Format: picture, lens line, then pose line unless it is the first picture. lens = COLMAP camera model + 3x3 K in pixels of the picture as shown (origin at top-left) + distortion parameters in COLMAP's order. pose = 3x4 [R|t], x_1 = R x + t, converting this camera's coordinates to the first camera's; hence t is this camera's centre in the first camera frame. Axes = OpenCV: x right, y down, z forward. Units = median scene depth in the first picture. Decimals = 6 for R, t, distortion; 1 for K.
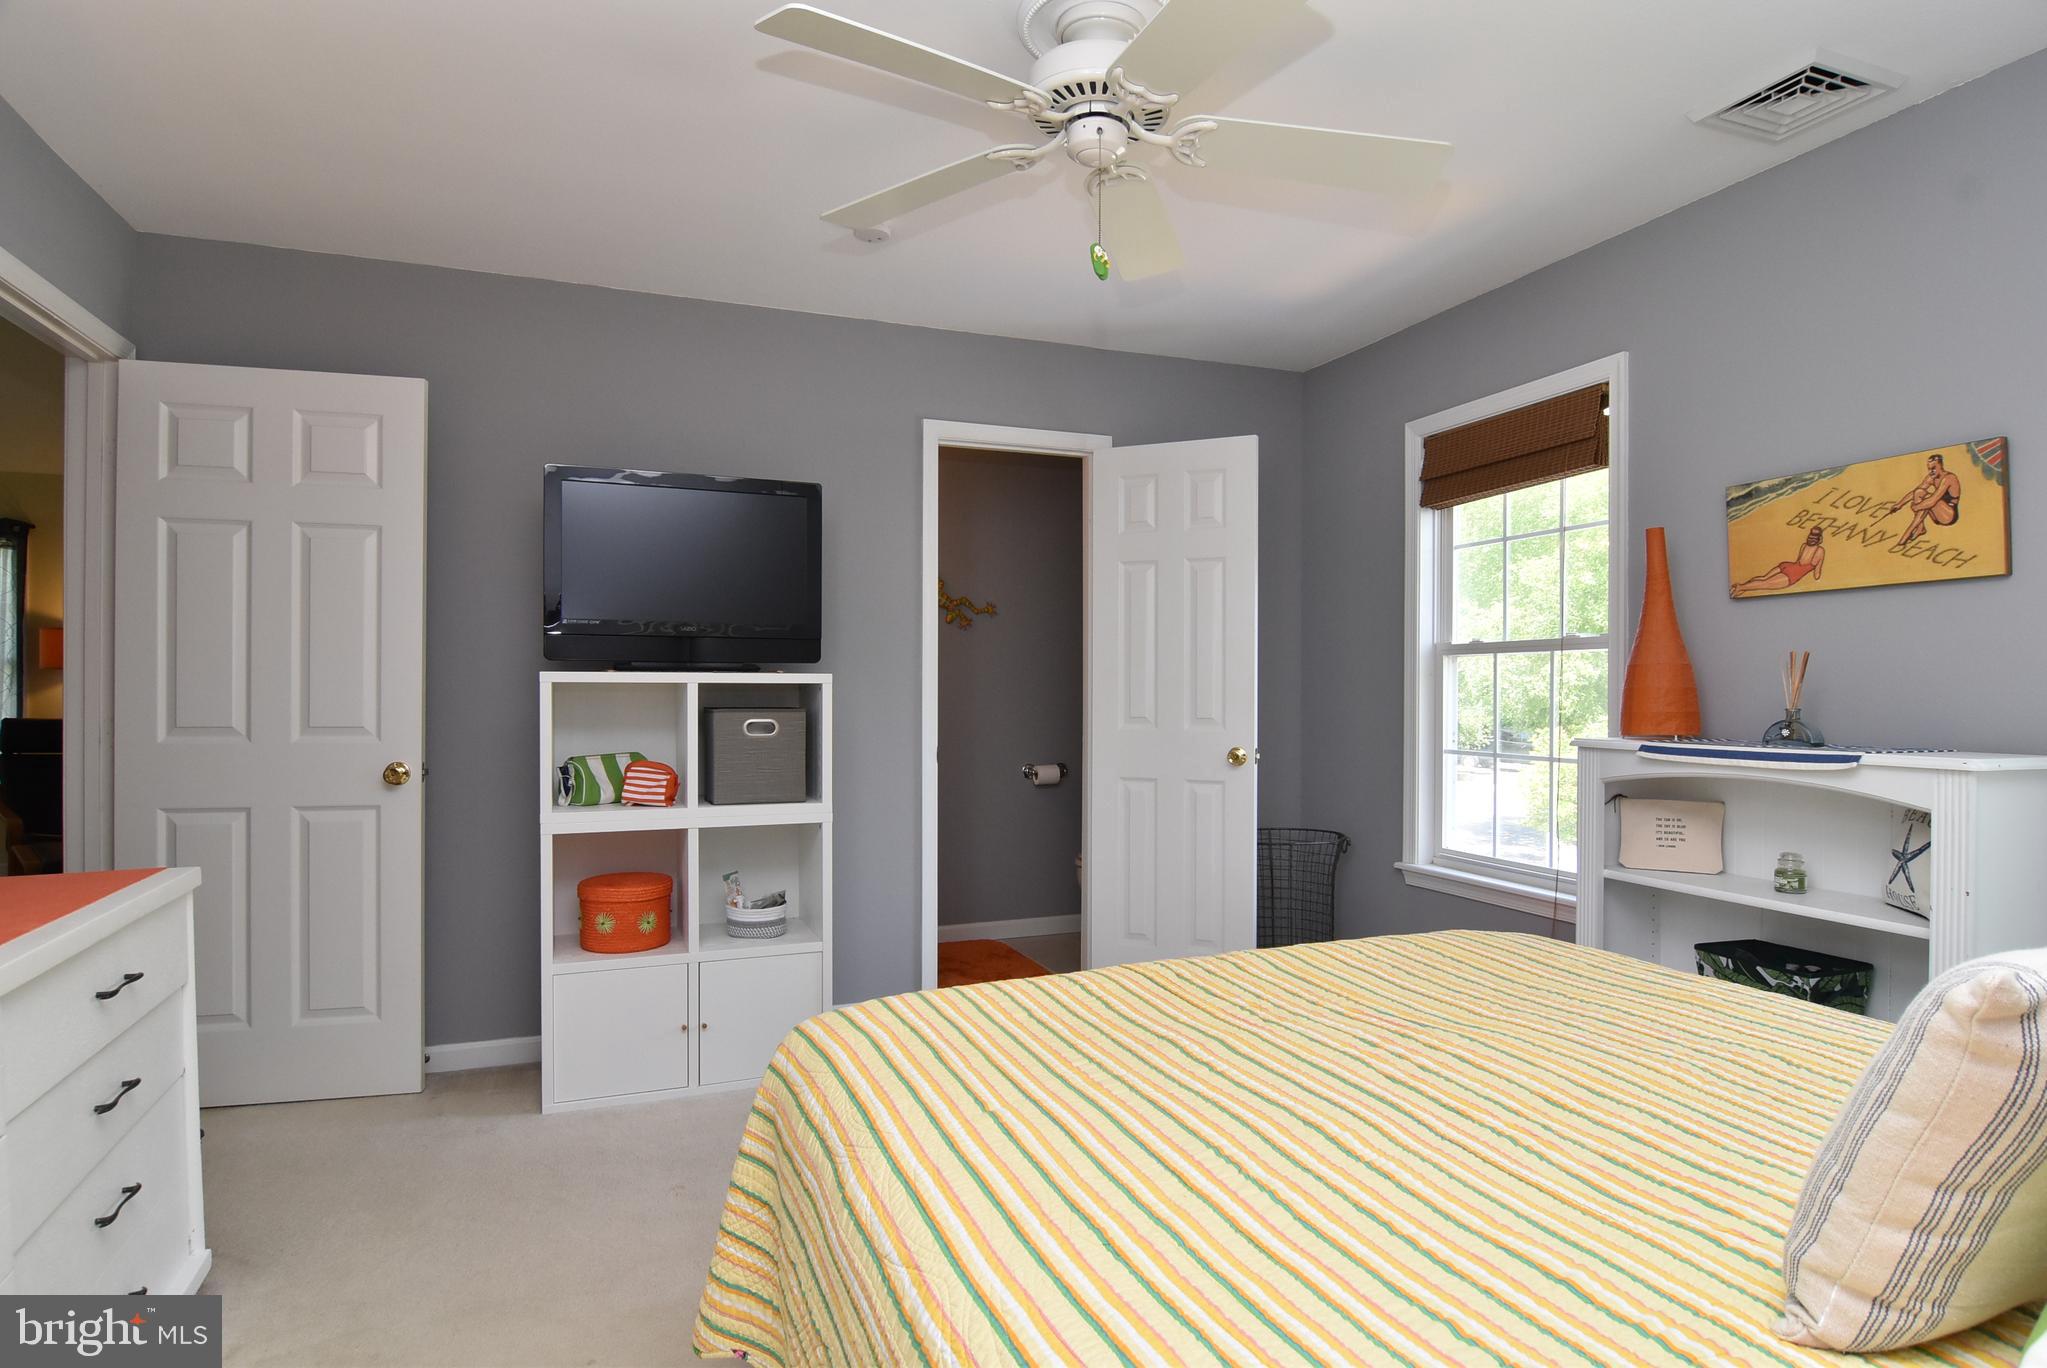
lens RADIAL K [[1101.8, 0, 1031.8], [0, 1101.8, 688.9], [0, 0, 1]] dist [-0.004174, -0.016211]
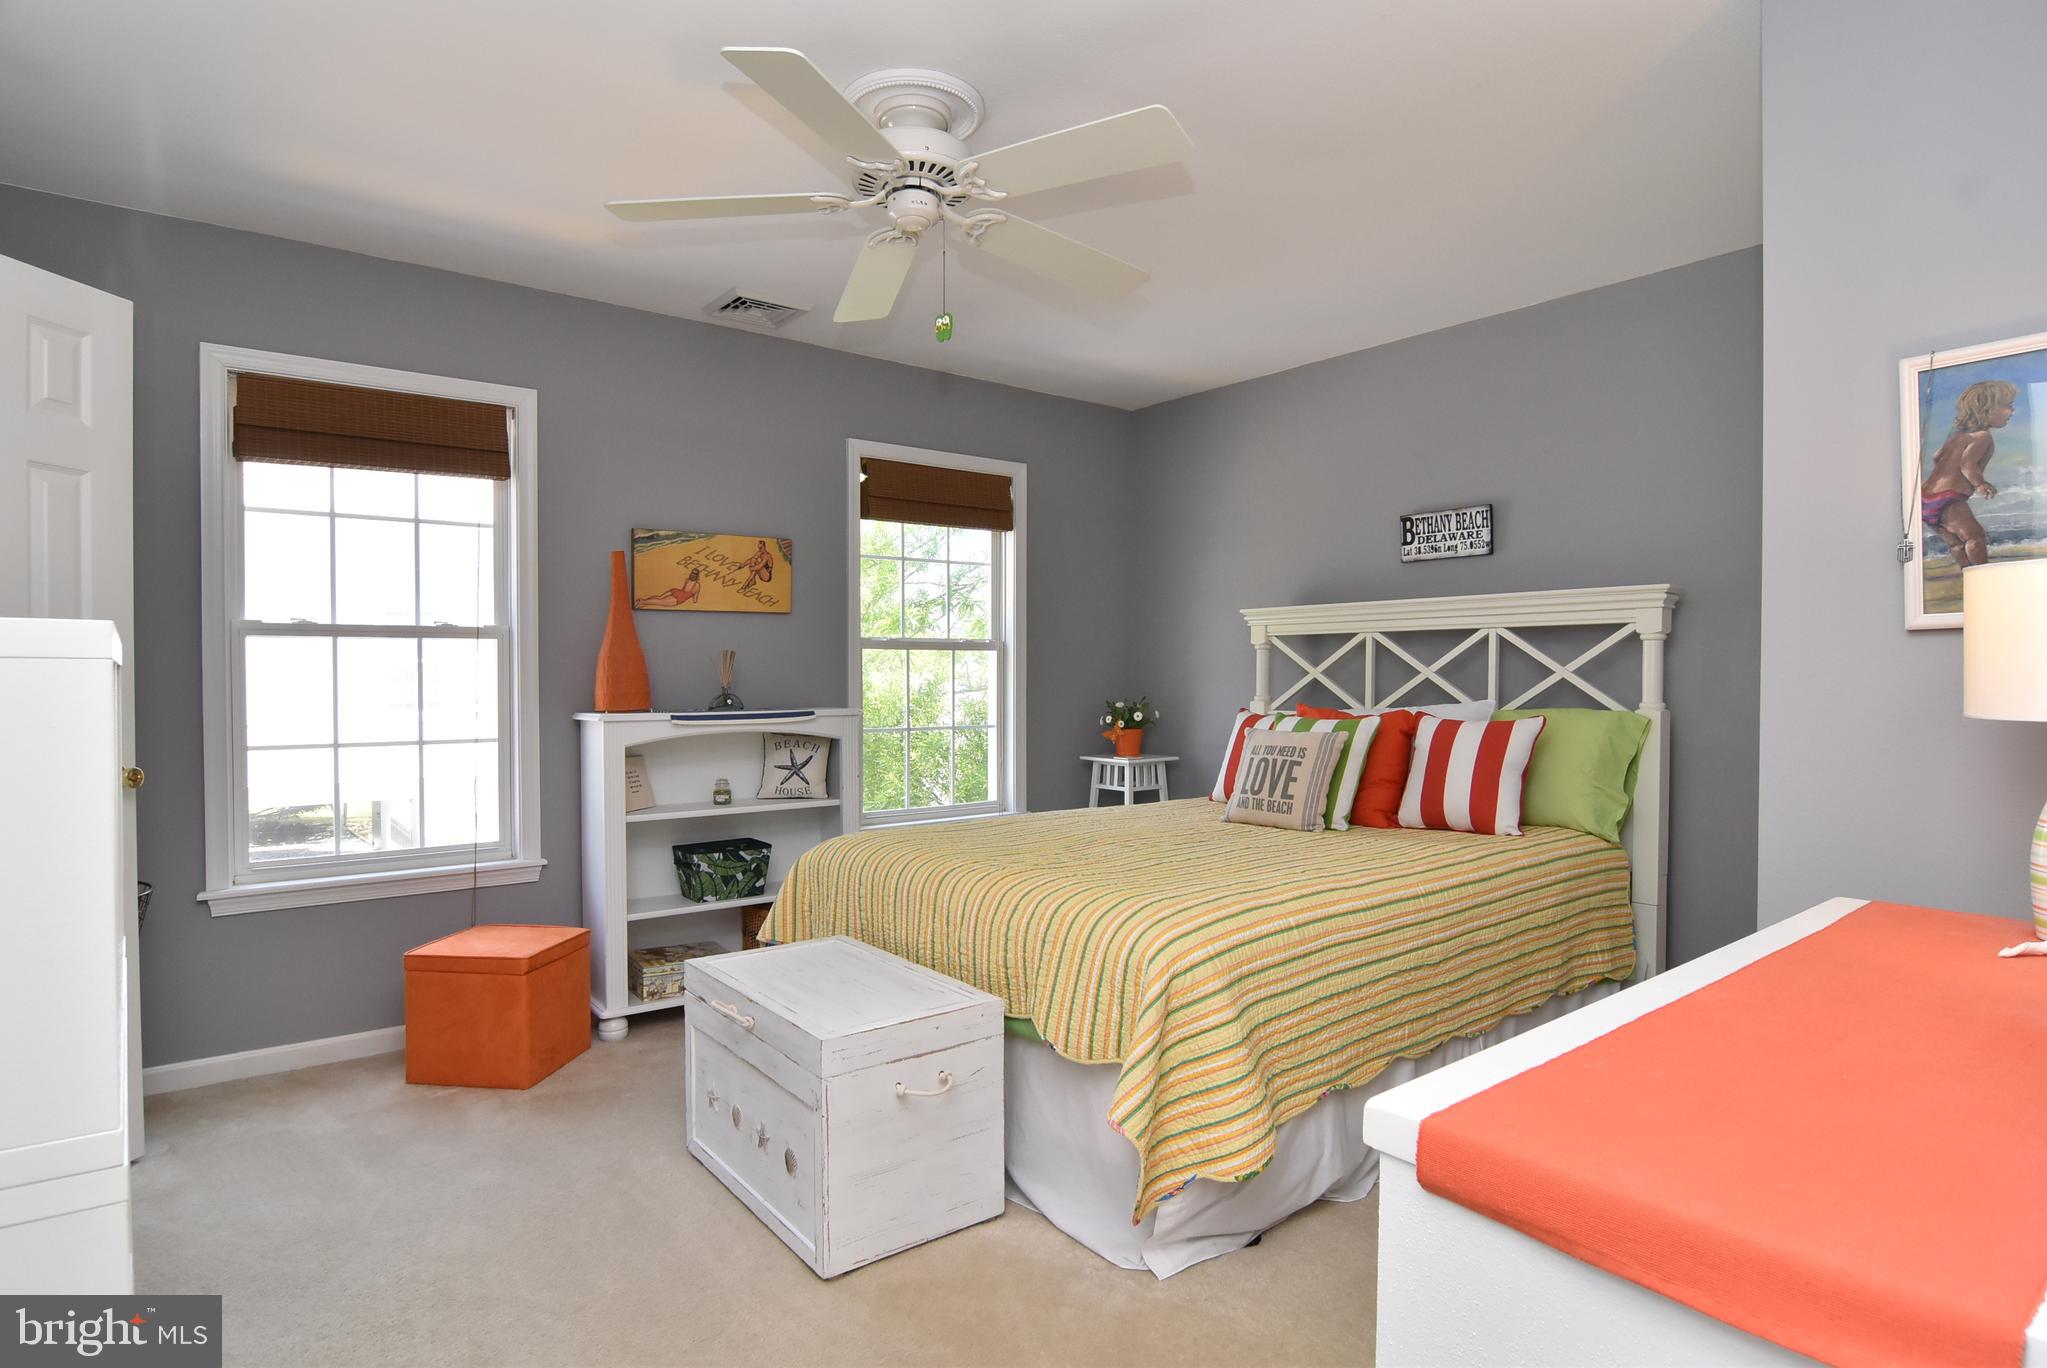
lens RADIAL K [[1101.8, 0, 1031.8], [0, 1101.8, 688.9], [0, 0, 1]] dist [-0.004174, -0.016211]
pose [[-0.287365, -0.011613, 0.957751, -0.930555], [0.003042, 0.999910, 0.013037, 0.002208], [-0.957816, 0.006660, -0.287304, 1.018726]]
